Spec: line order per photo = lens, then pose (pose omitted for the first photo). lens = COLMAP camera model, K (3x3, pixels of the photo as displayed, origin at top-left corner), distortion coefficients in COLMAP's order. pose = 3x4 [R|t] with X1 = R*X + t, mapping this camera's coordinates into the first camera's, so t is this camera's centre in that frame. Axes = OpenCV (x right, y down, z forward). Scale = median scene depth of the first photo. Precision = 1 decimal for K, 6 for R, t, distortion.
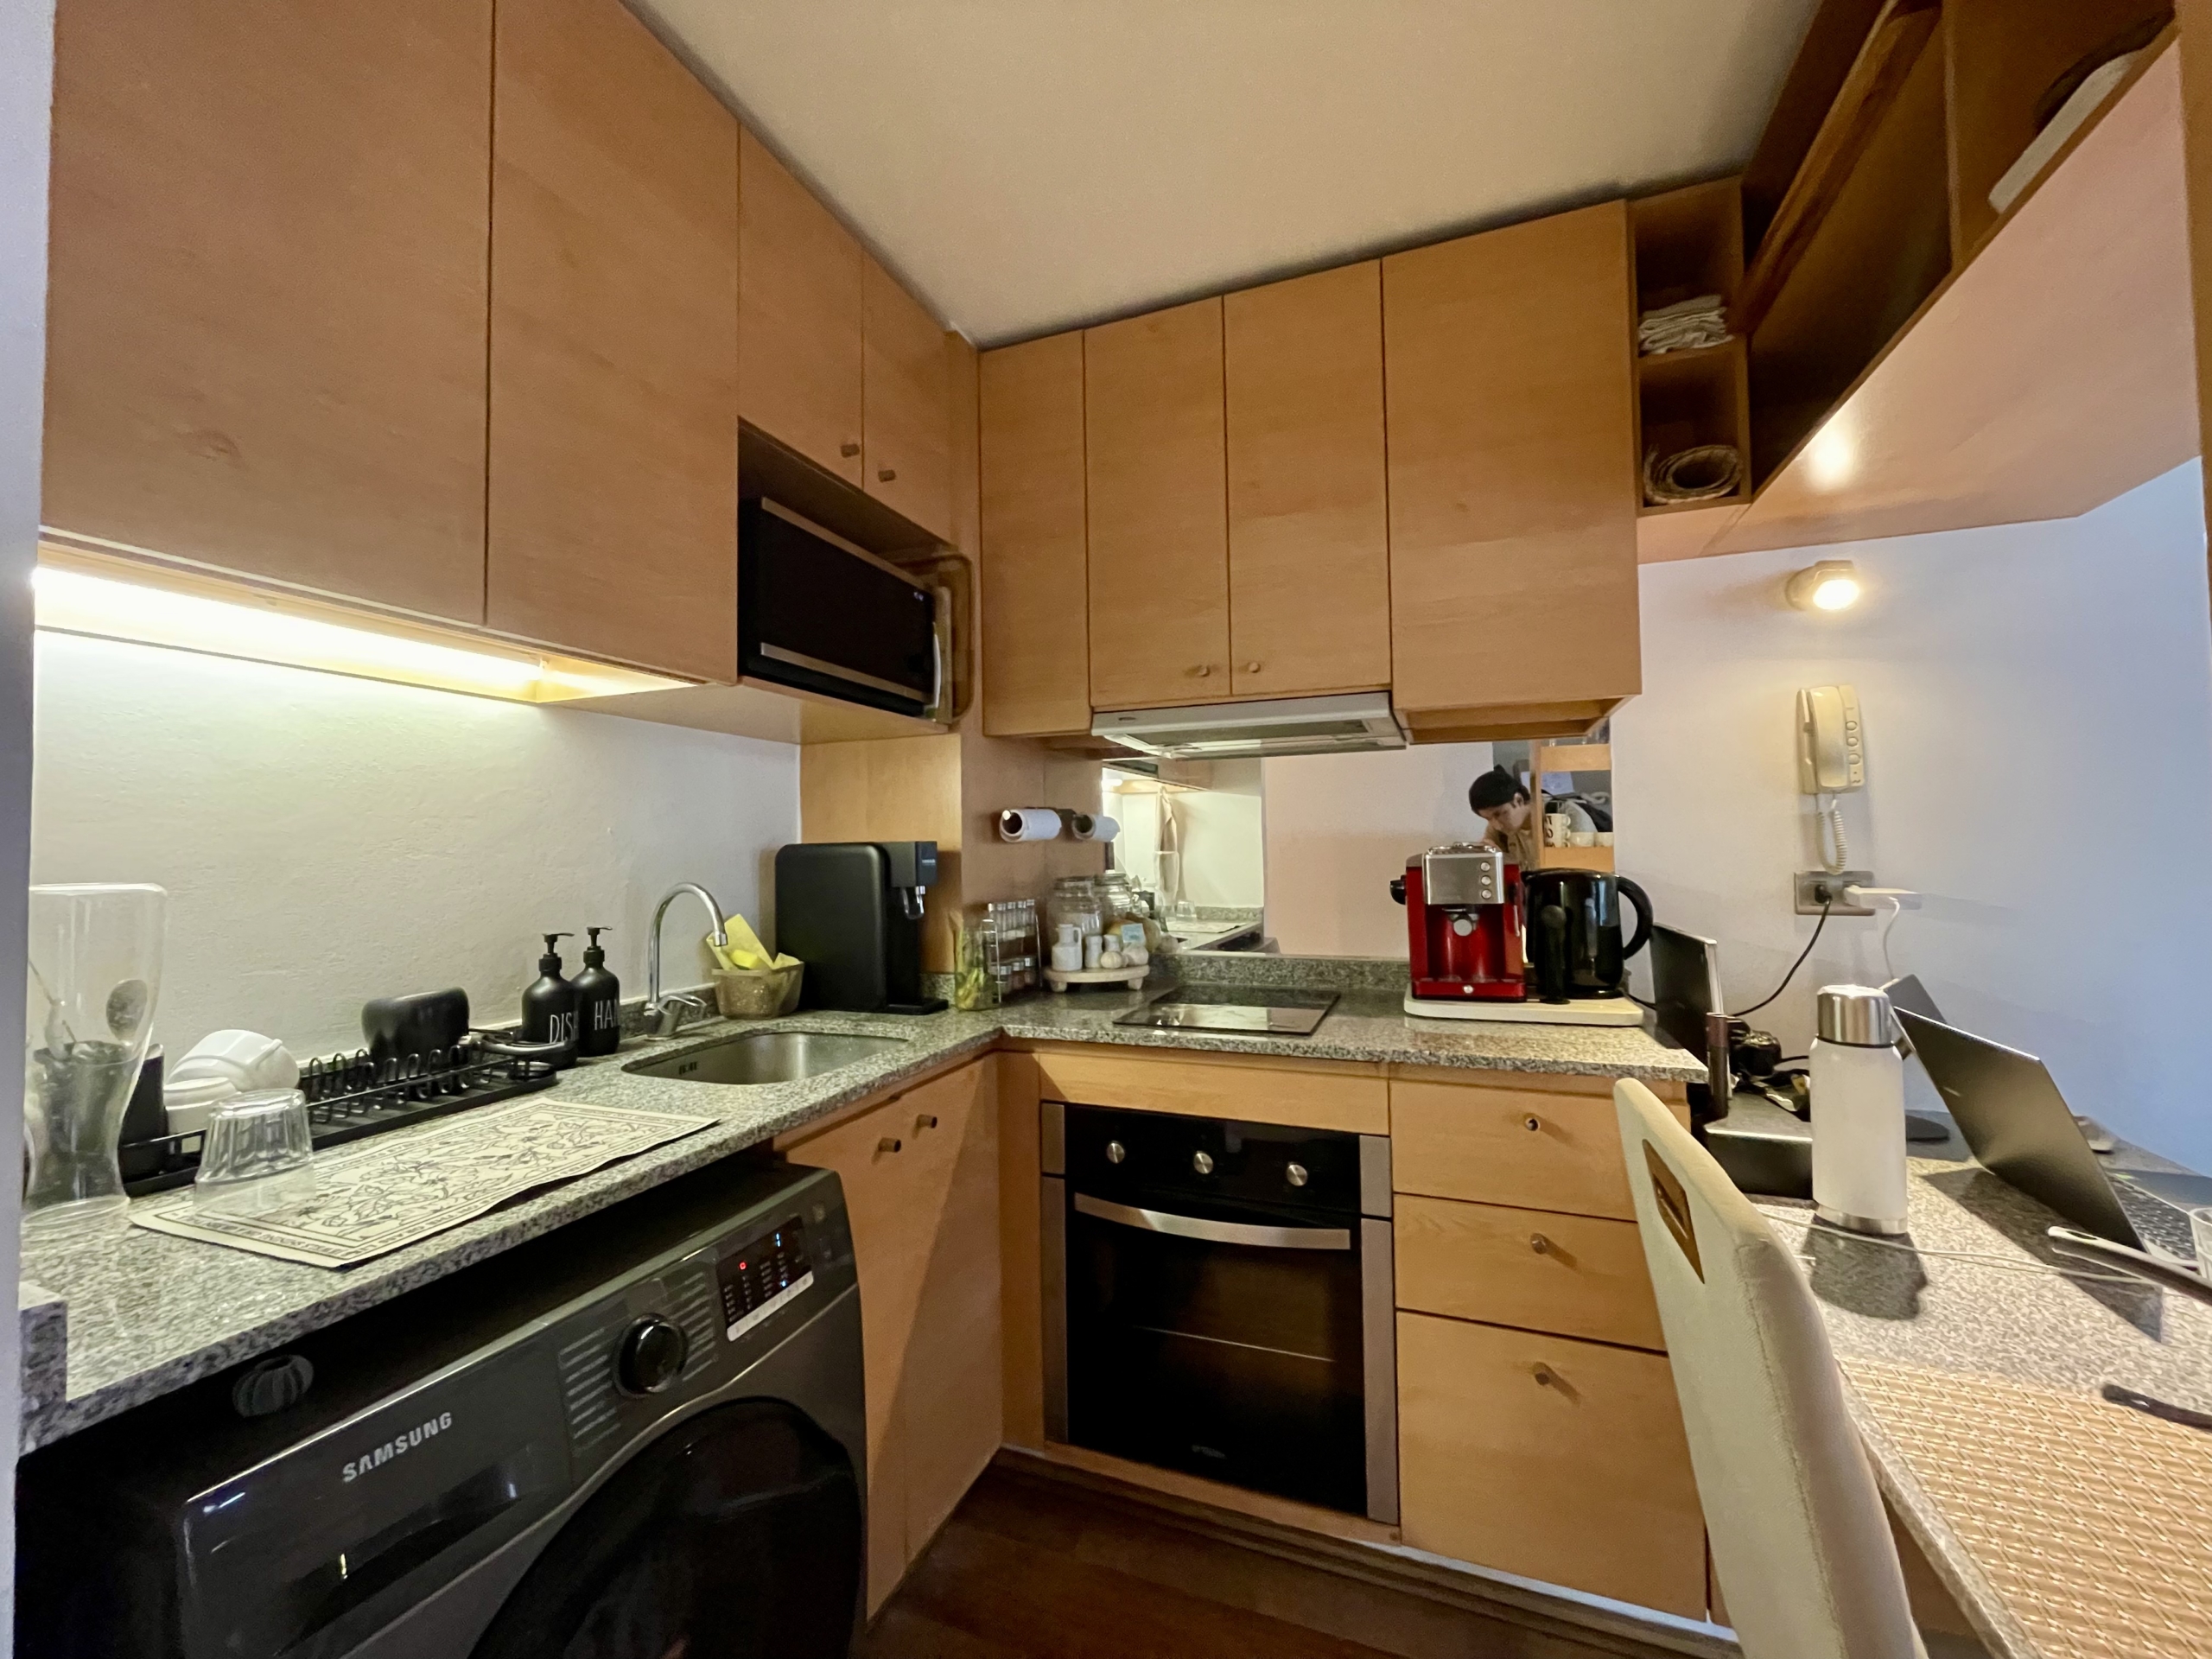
lens RADIAL K [[895.8, 0, 1105.3], [0, 895.8, 816.7], [0, 0, 1]] dist [-0.004769, 0.000201]
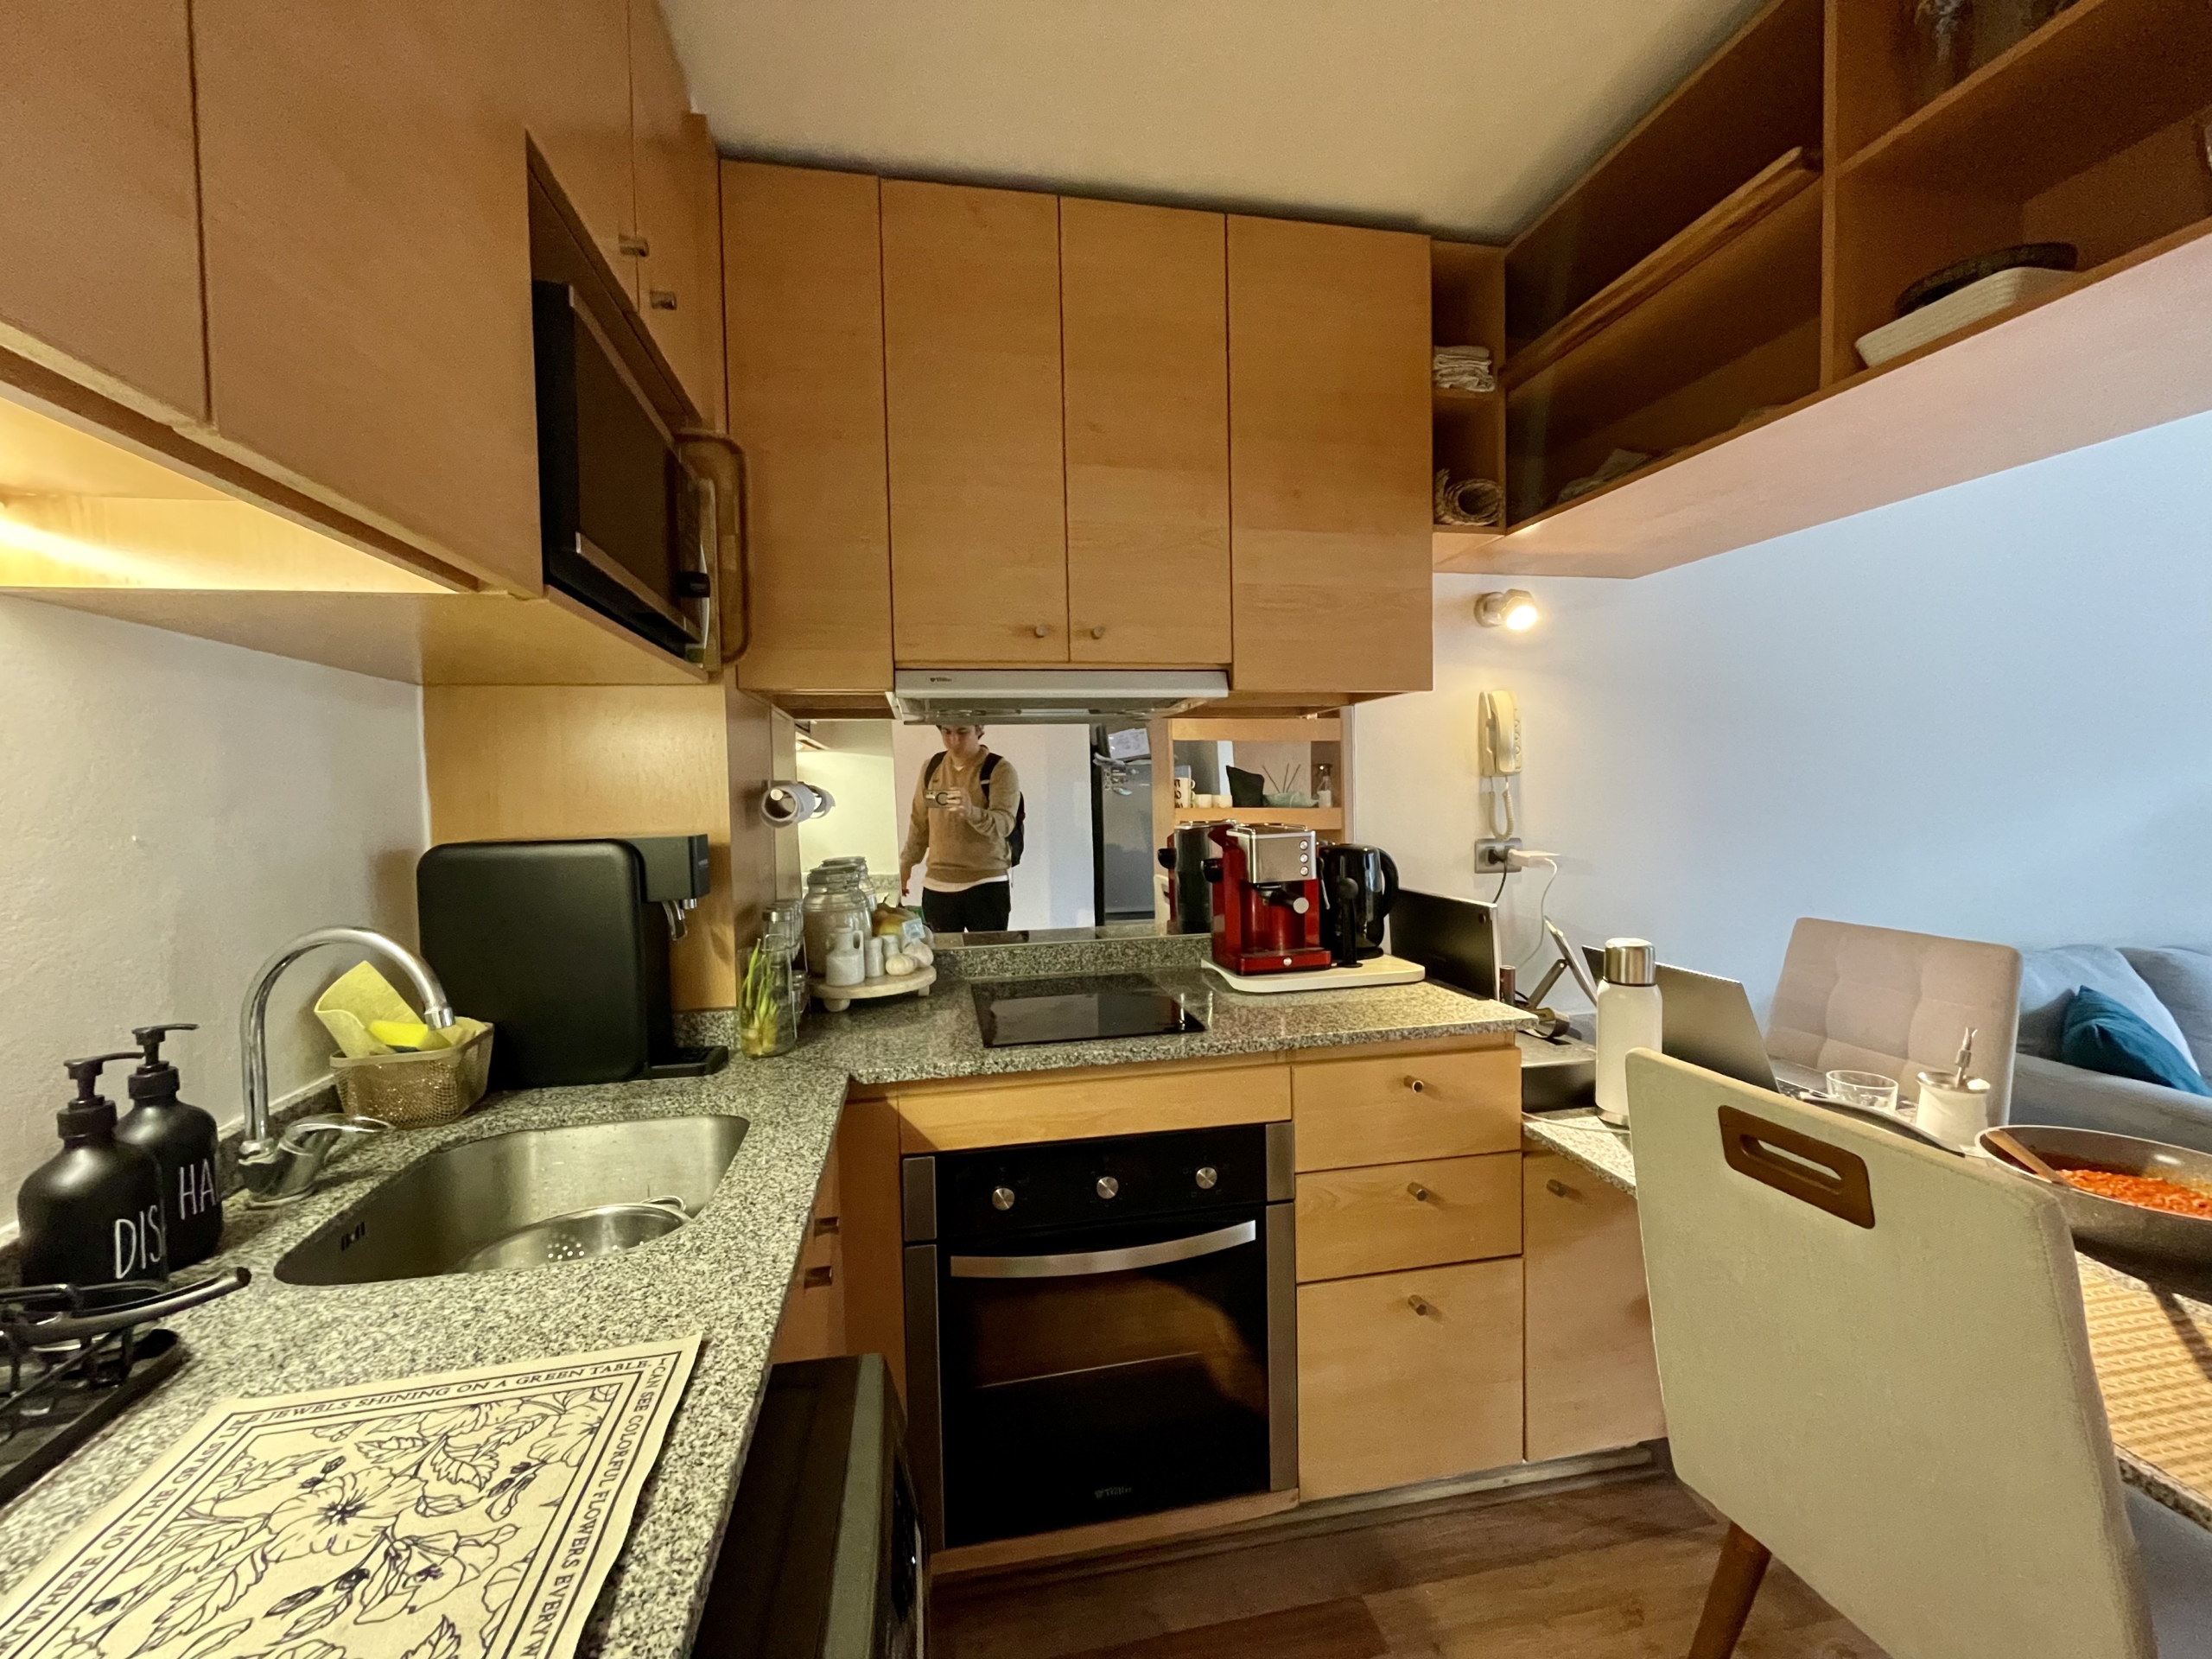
lens RADIAL K [[895.8, 0, 1099.0], [0, 895.8, 815.9], [0, 0, 1]] dist [-0.004769, 0.000201]
pose [[0.845282, -0.019324, 0.533971, -0.350093], [-0.010307, 0.998570, 0.052453, -0.032180], [-0.534221, -0.049841, 0.843874, 0.246110]]
